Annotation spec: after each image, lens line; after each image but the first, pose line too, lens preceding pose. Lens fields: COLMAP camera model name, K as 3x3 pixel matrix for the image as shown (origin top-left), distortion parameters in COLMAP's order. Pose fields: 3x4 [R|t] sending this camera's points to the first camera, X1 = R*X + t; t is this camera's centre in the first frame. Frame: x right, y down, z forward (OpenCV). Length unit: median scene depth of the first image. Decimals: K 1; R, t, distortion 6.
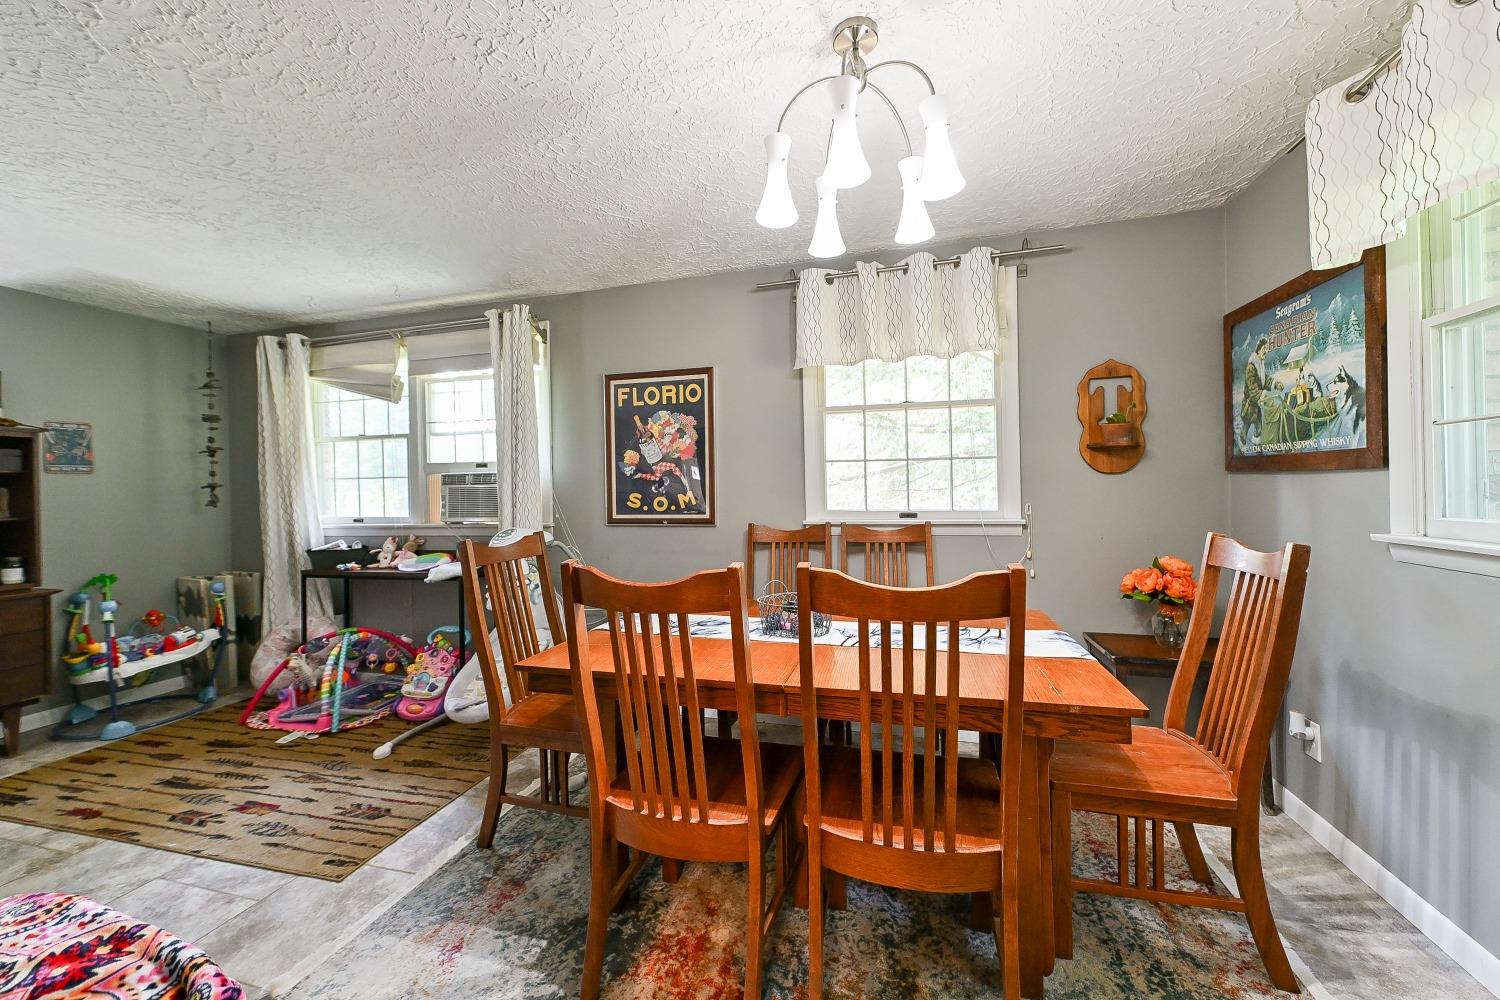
lens RADIAL K [[622.8, 0, 753.3], [0, 622.8, 503.9], [0, 0, 1]] dist [-0.002628, -0.000292]
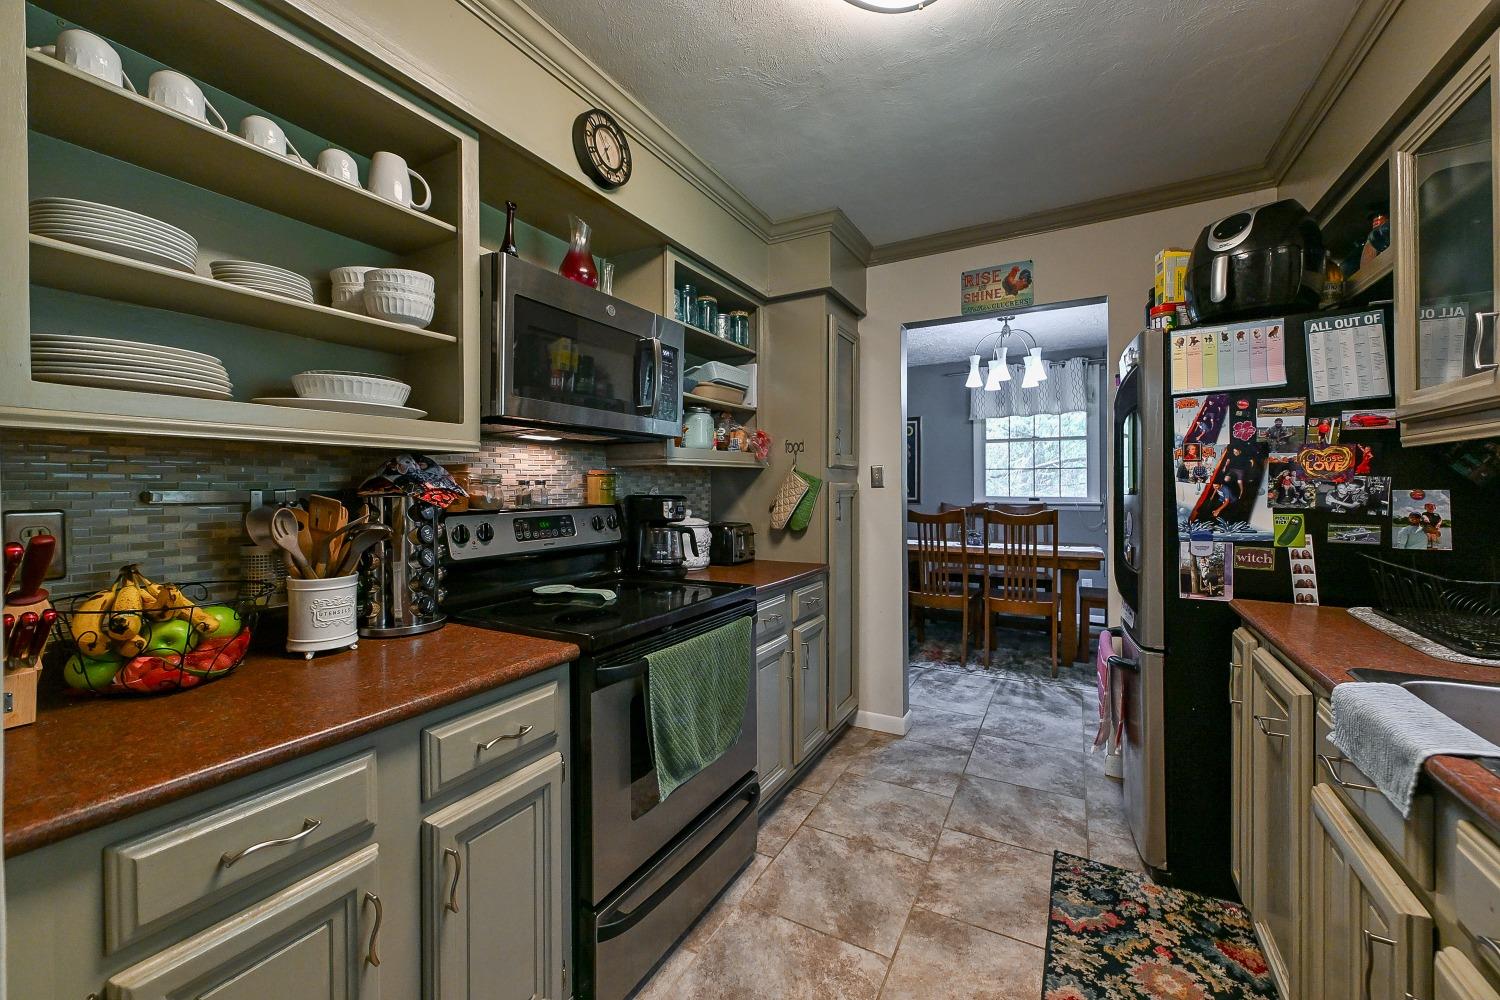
lens RADIAL K [[622.8, 0, 740.4], [0, 622.8, 500.5], [0, 0, 1]] dist [-0.002628, -0.000292]
pose [[0.972848, 0.013359, -0.231059, -0.164621], [-0.008663, 0.999735, 0.021328, -0.009850], [0.231283, -0.018747, 0.972706, -0.962035]]
